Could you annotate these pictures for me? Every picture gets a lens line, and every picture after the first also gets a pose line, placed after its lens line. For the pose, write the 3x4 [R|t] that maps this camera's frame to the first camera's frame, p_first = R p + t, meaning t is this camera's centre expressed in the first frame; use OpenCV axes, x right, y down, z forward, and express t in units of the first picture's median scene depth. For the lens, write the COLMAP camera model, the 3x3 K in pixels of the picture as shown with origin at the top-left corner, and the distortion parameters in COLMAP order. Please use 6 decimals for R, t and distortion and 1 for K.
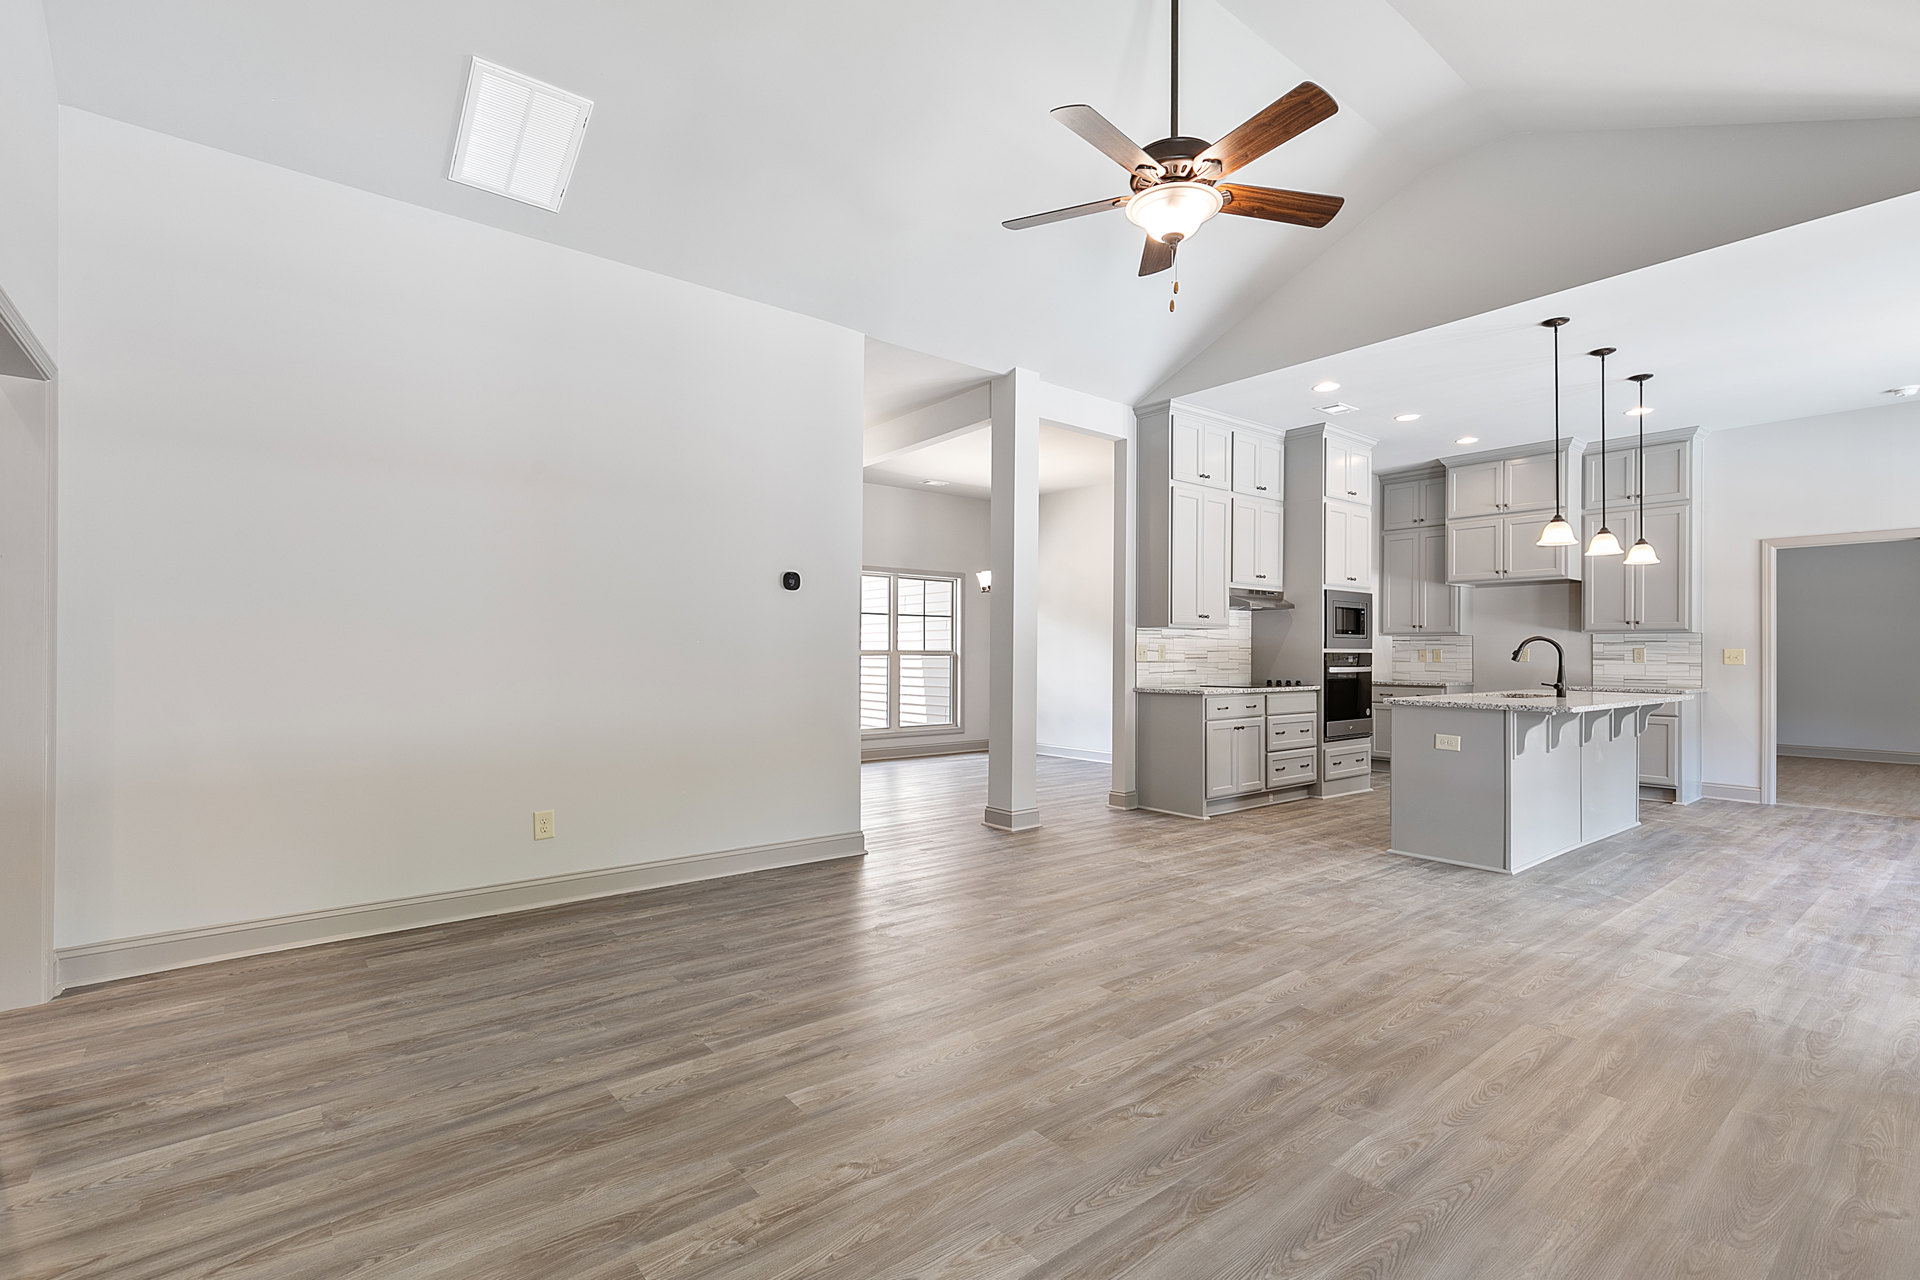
lens RADIAL K [[870.9, 0, 962.9], [0, 870.9, 649.8], [0, 0, 1]] dist [0.013320, -0.001083]
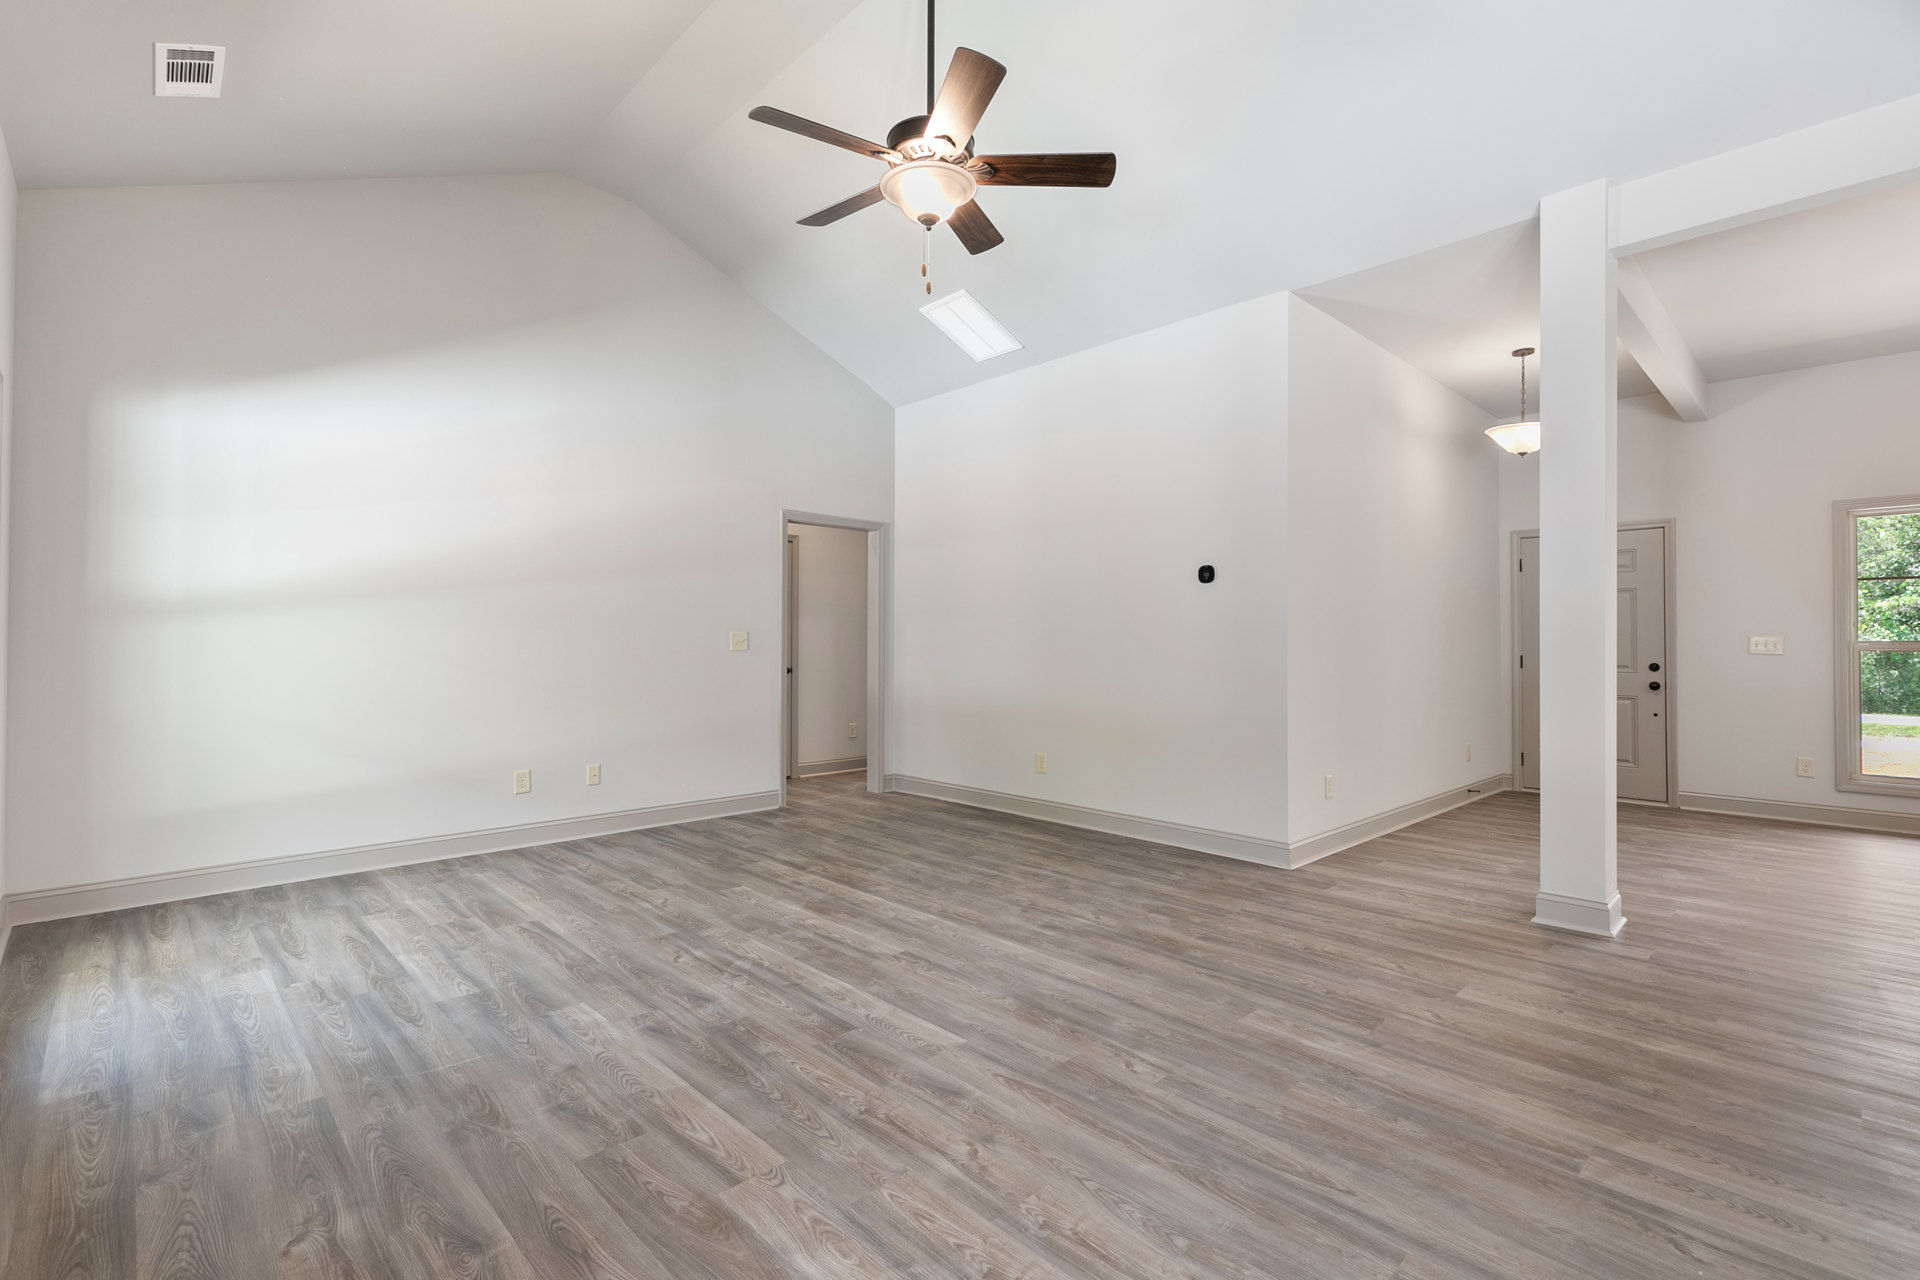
lens RADIAL K [[870.9, 0, 970.9], [0, 870.9, 642.7], [0, 0, 1]] dist [0.013320, -0.001083]
pose [[0.082534, -0.007837, -0.996557, 1.425246], [0.002096, 0.999968, -0.007690, 0.015817], [0.996586, -0.001454, 0.082548, 1.143347]]
